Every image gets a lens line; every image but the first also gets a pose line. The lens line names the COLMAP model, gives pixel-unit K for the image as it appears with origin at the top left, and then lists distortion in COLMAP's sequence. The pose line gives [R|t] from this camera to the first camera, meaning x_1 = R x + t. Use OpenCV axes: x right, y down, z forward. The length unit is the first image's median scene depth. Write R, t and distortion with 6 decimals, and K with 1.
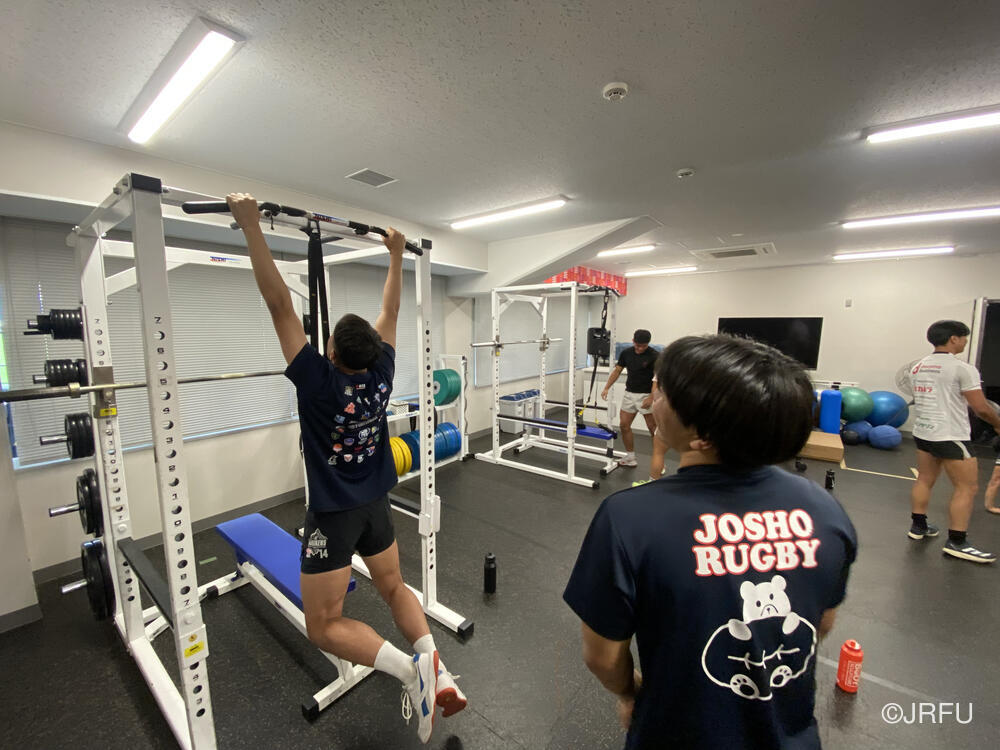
lens RADIAL K [[404.3, 0, 493.1], [0, 404.3, 377.0], [0, 0, 1]] dist [-0.000057, -0.001123]
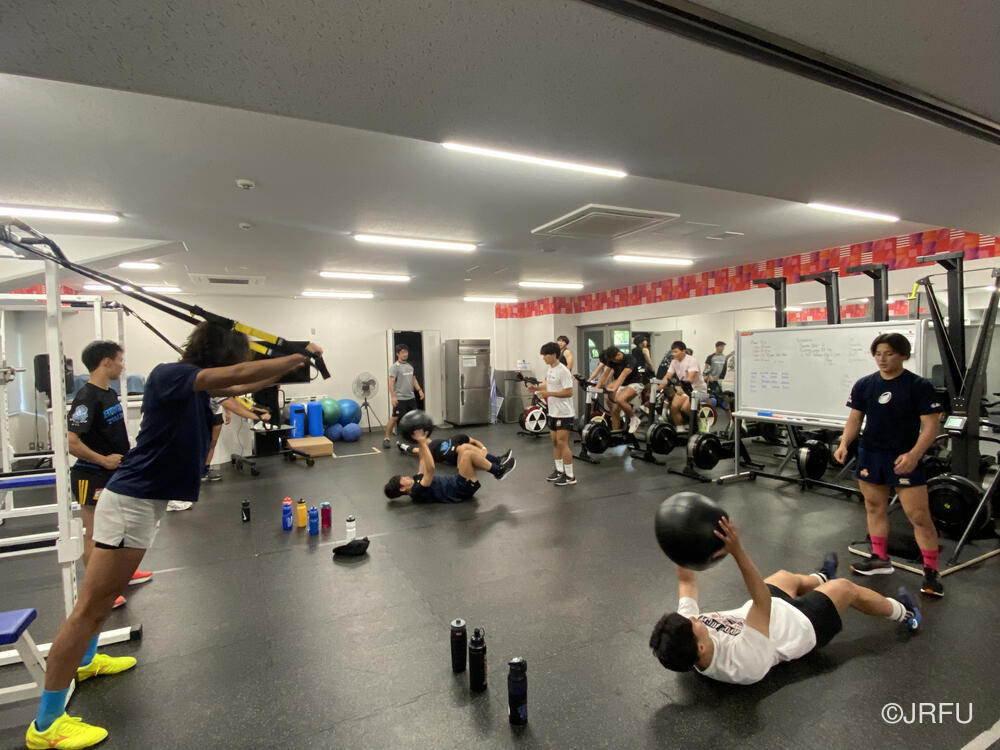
lens RADIAL K [[515.3, 0, 509.6], [0, 515.3, 372.8], [0, 0, 1]] dist [-0.000672, -0.002696]
pose [[0.413406, -0.044965, 0.909436, -0.350920], [0.134643, 0.990819, -0.012216, 0.049384], [-0.900537, 0.127499, 0.415664, -0.192339]]
